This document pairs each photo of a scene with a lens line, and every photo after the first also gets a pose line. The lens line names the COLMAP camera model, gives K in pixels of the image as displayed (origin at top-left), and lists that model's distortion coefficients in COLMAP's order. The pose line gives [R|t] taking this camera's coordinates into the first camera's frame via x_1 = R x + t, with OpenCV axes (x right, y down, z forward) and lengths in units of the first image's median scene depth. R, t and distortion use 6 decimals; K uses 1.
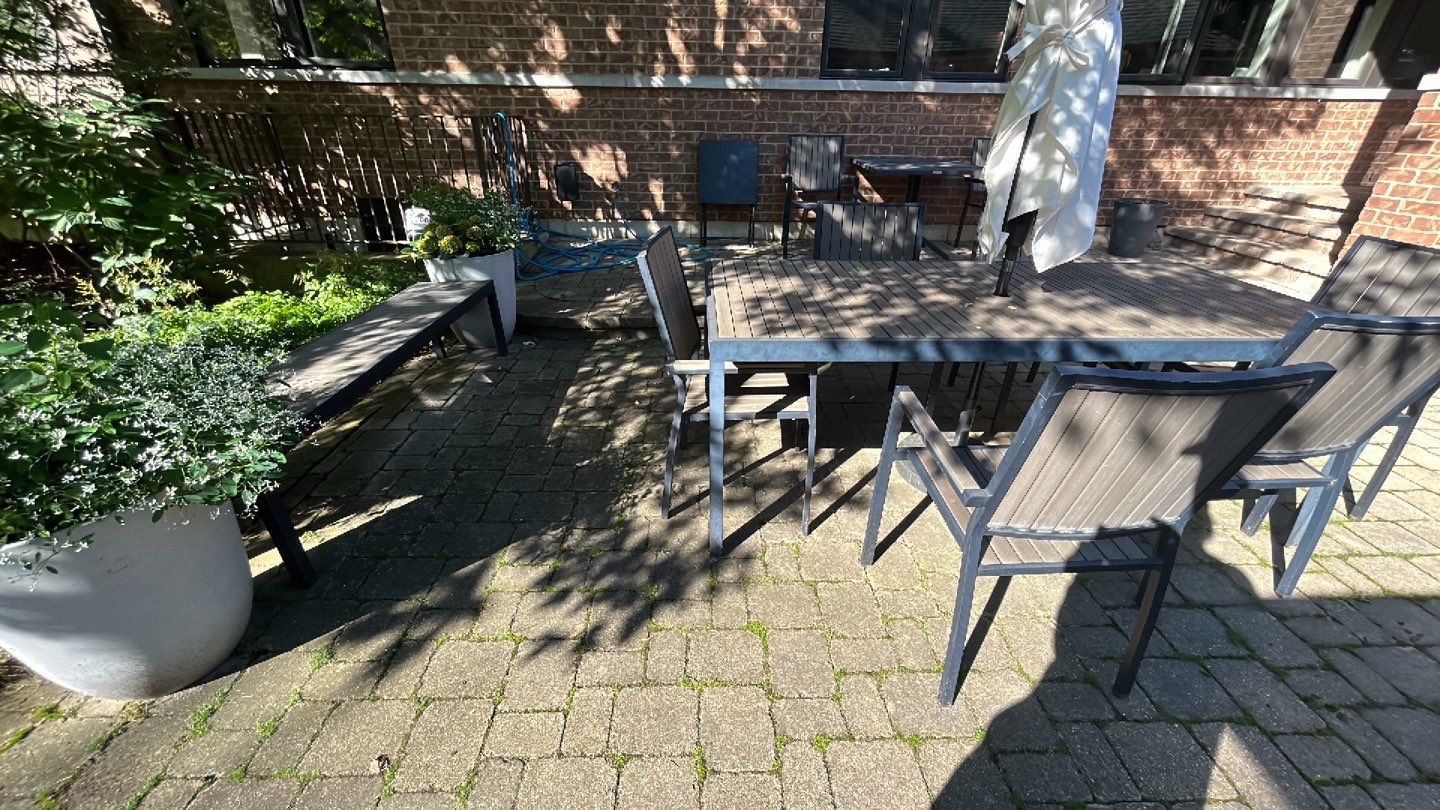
lens RADIAL K [[560.1, 0, 717.7], [0, 560.1, 403.1], [0, 0, 1]] dist [-0.002756, 0.000935]
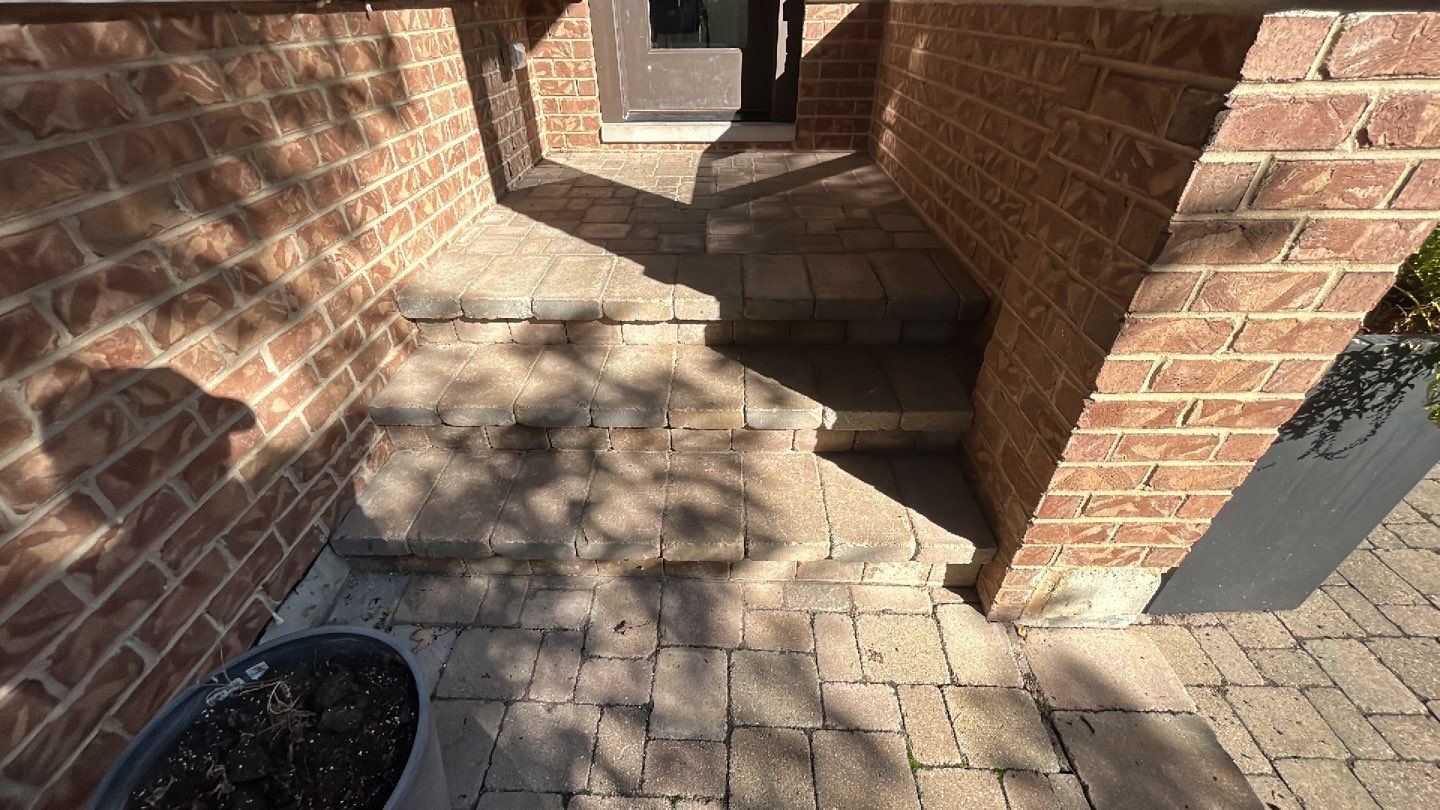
lens RADIAL K [[559.0, 0, 718.1], [0, 559.0, 403.8], [0, 0, 1]] dist [0.000305, -0.000942]
pose [[0.027528, -0.597605, 0.801318, 0.718802], [0.464631, 0.717415, 0.519070, -0.464441], [-0.885077, 0.358028, 0.297415, 0.833506]]
